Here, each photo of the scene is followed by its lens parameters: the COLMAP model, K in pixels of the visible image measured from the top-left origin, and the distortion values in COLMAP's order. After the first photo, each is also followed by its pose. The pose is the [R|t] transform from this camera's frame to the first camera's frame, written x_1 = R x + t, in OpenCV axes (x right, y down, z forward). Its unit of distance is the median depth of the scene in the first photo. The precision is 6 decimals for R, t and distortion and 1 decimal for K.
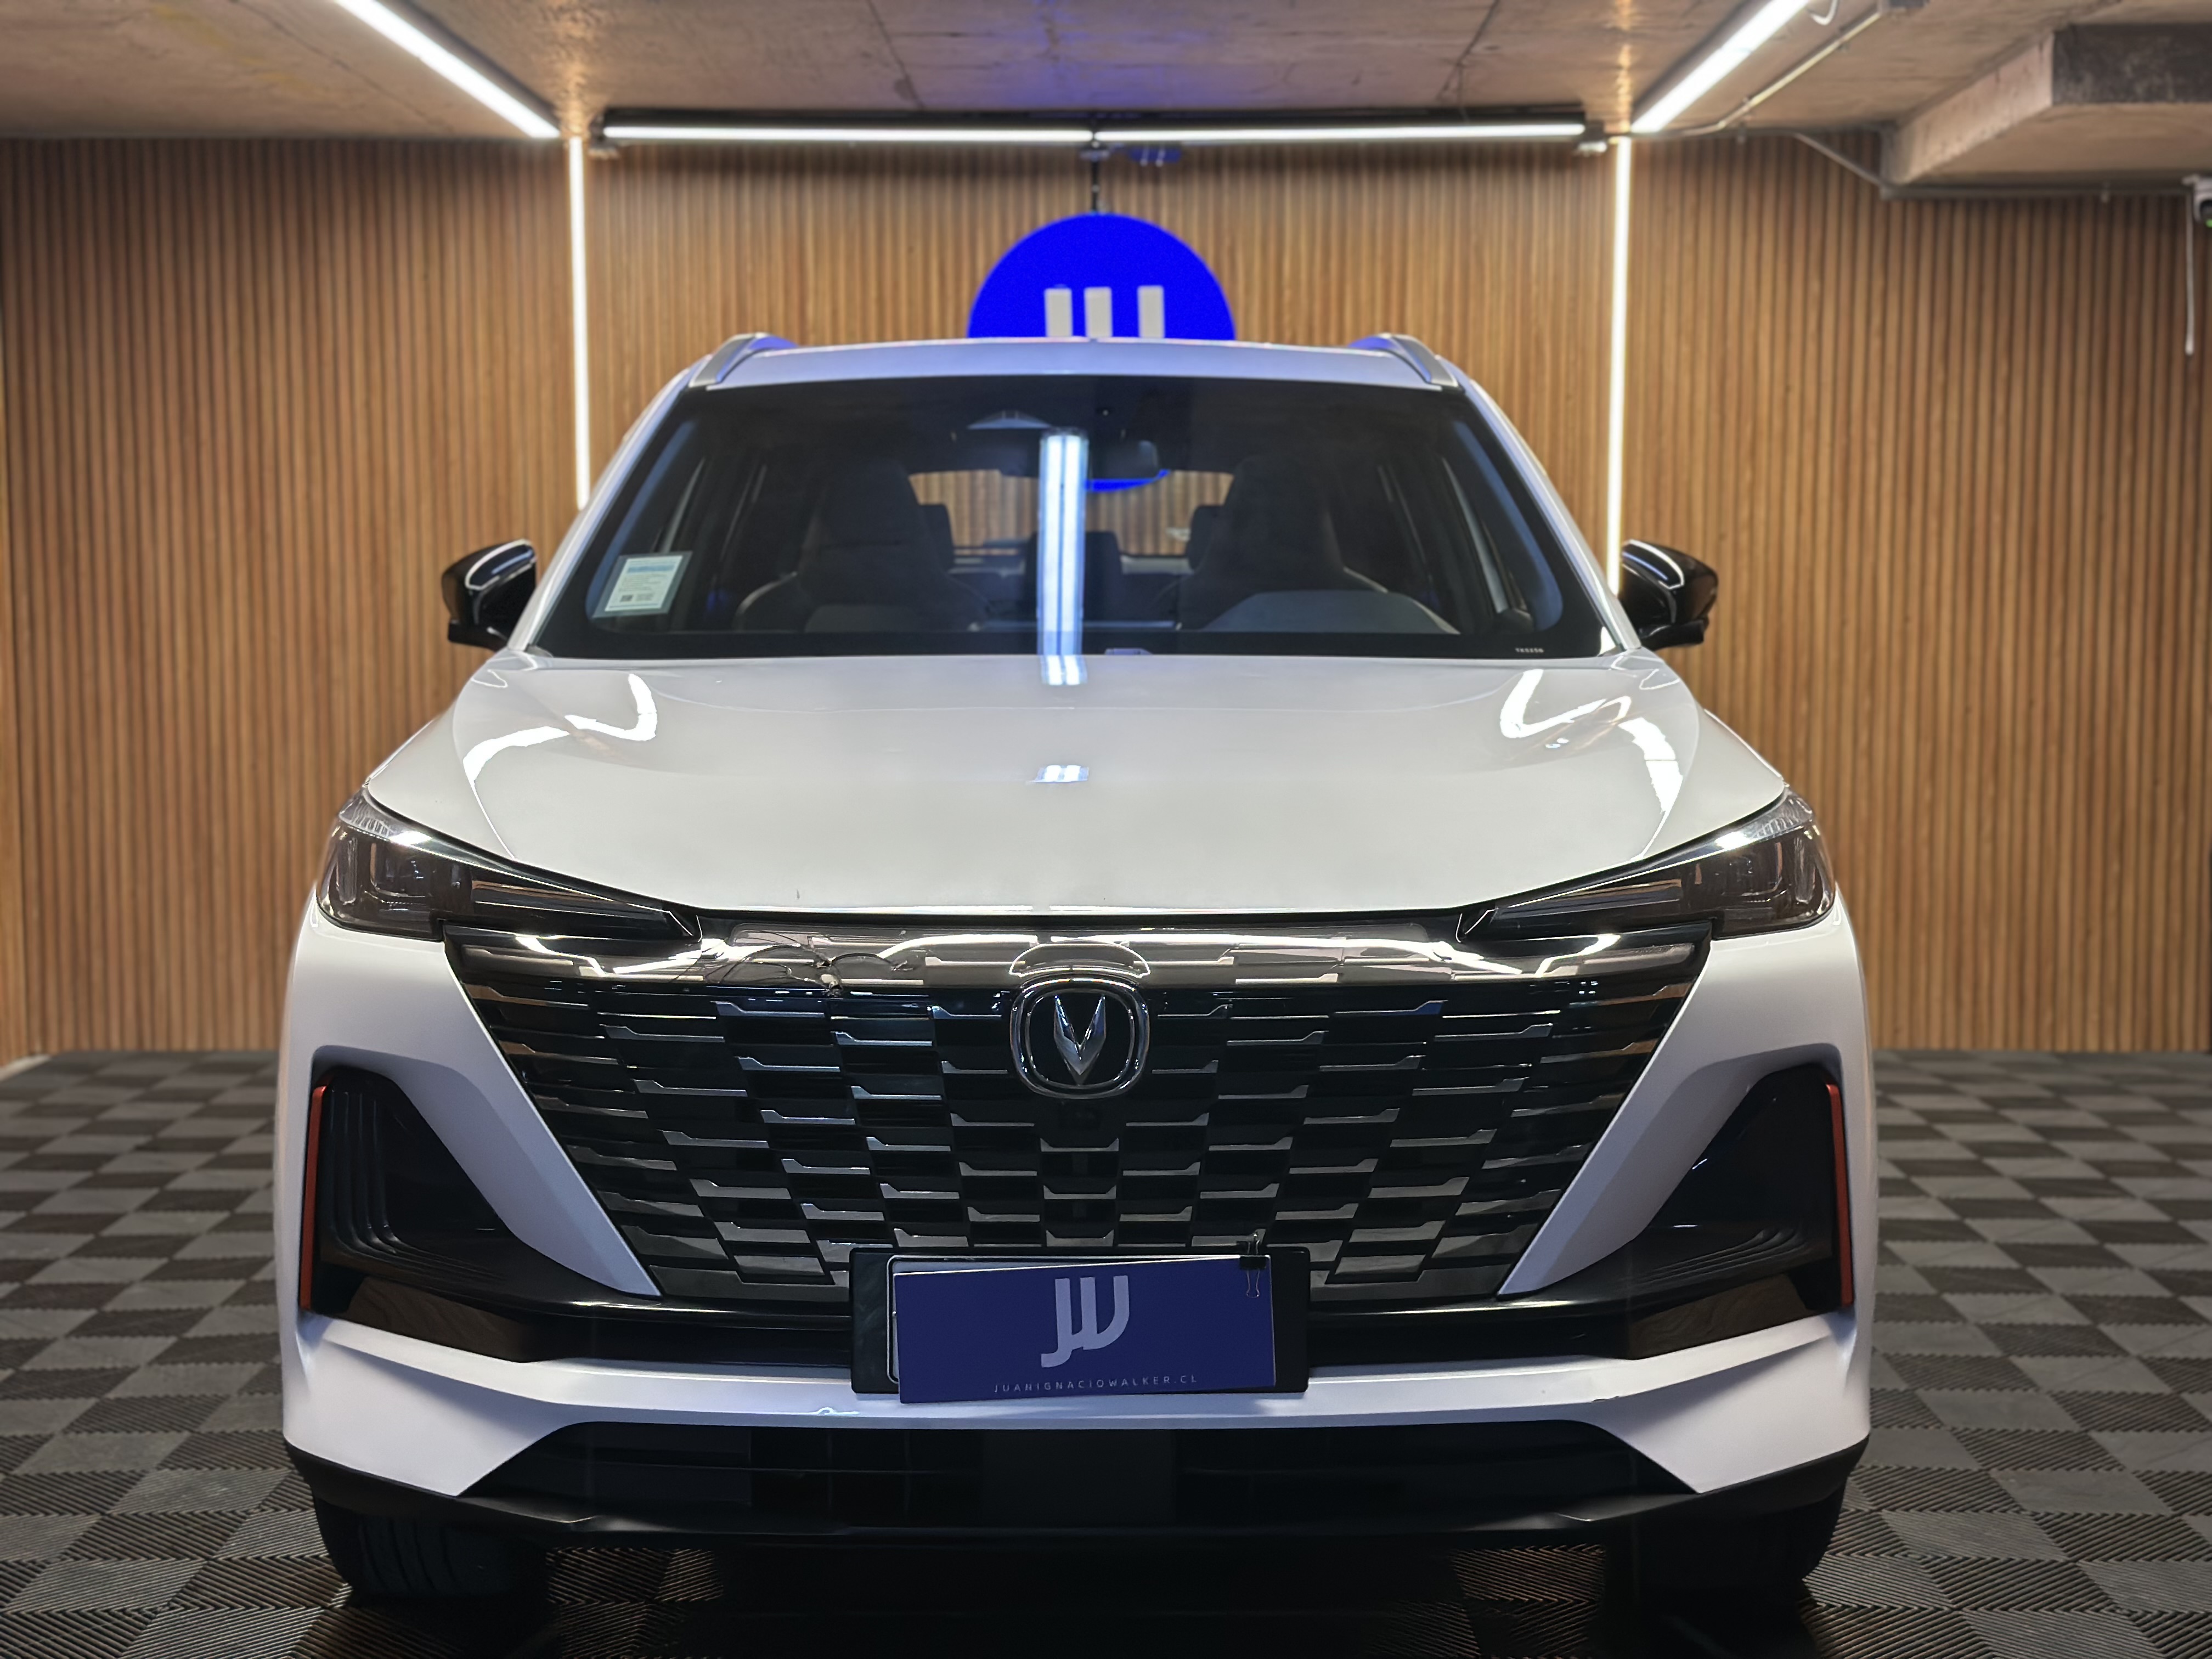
lens RADIAL K [[2987.9, 0, 1106.0], [0, 2987.9, 833.0], [0, 0, 1]] dist [0.131216, 0.000000]
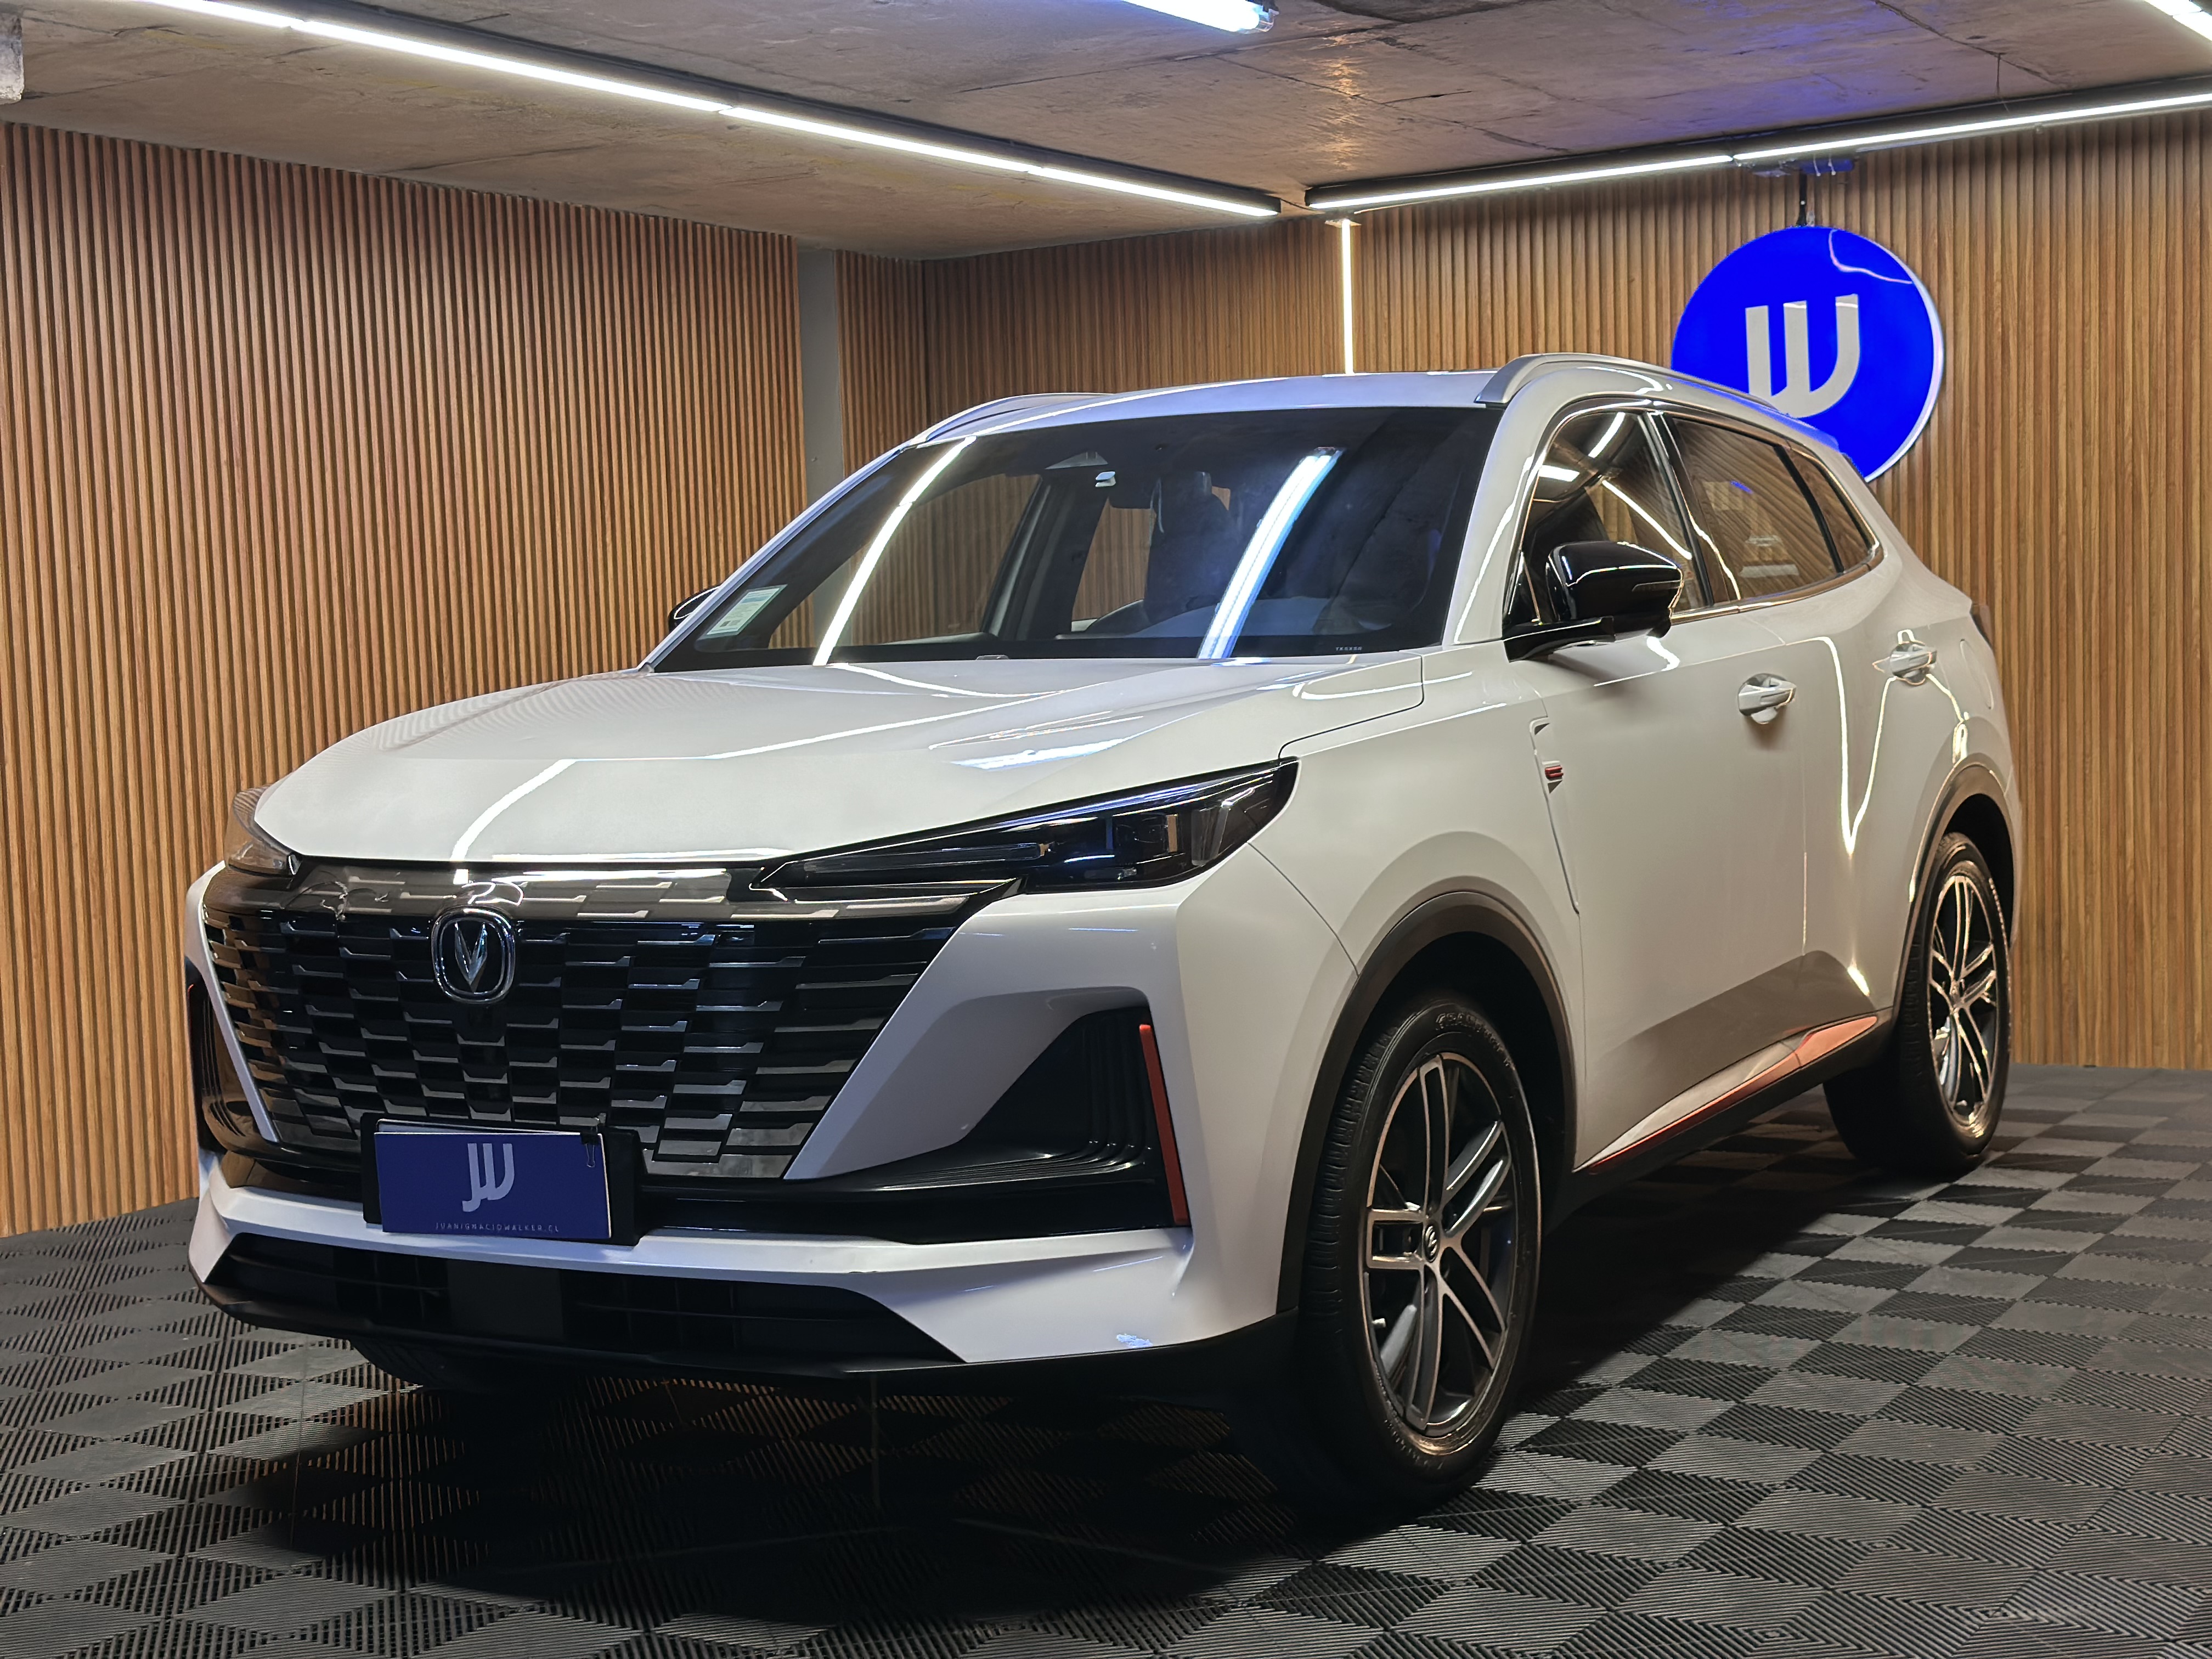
lens RADIAL K [[2987.9, 0, 1098.9], [0, 2987.9, 827.3], [0, 0, 1]] dist [0.131216, 0.000000]
pose [[0.866526, 0.006003, -0.499096, 0.855565], [-0.012188, 0.999884, -0.009134, 0.021289], [0.498983, 0.013998, 0.866499, 0.012199]]
